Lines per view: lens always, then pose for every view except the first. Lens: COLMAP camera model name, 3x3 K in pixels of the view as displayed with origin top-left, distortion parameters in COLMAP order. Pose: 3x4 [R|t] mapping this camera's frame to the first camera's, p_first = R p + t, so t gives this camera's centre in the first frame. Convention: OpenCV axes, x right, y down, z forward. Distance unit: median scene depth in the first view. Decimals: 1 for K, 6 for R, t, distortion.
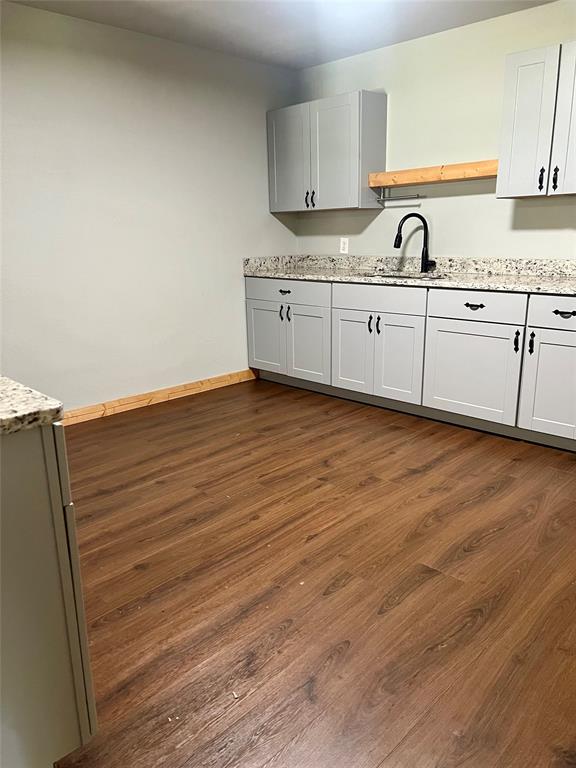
lens RADIAL K [[581.4, 0, 288.0], [0, 581.4, 384.0], [0, 0, 1]] dist [0.043982, -0.010447]
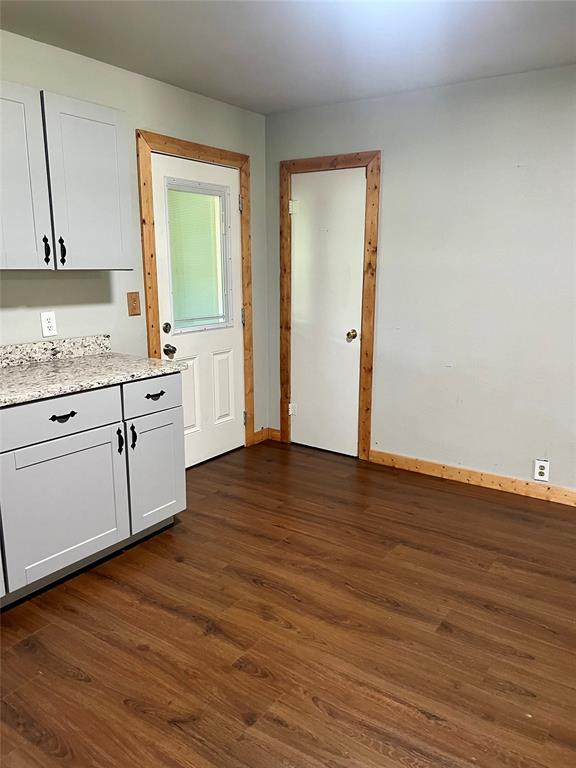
lens RADIAL K [[581.4, 0, 288.0], [0, 581.4, 384.0], [0, 0, 1]] dist [0.043982, -0.010447]
pose [[-0.171312, -0.182819, 0.968106, -0.479503], [0.252079, 0.941790, 0.222456, -0.296003], [-0.952422, 0.282149, -0.115256, 0.906624]]
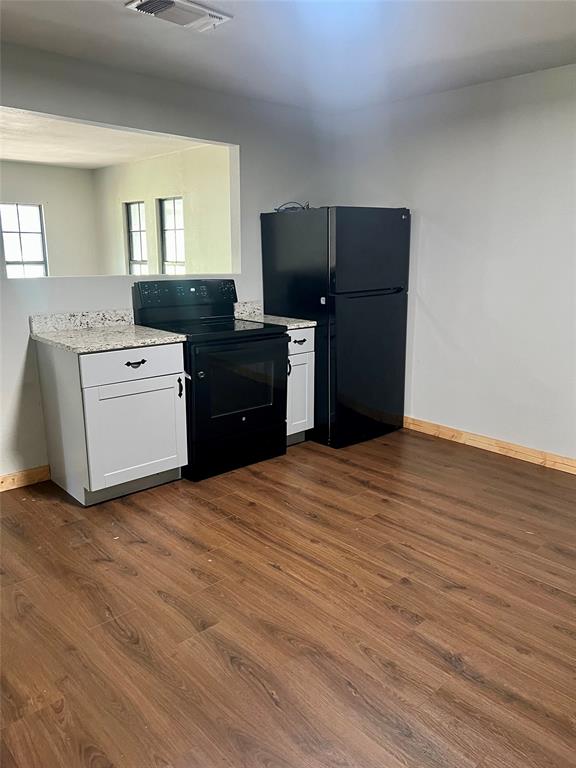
lens RADIAL K [[581.4, 0, 288.0], [0, 581.4, 384.0], [0, 0, 1]] dist [0.043982, -0.010447]
pose [[-0.048612, 0.250581, -0.966874, 0.807361], [-0.260462, 0.931346, 0.254468, -0.274123], [0.964260, 0.264204, 0.019992, 0.717893]]
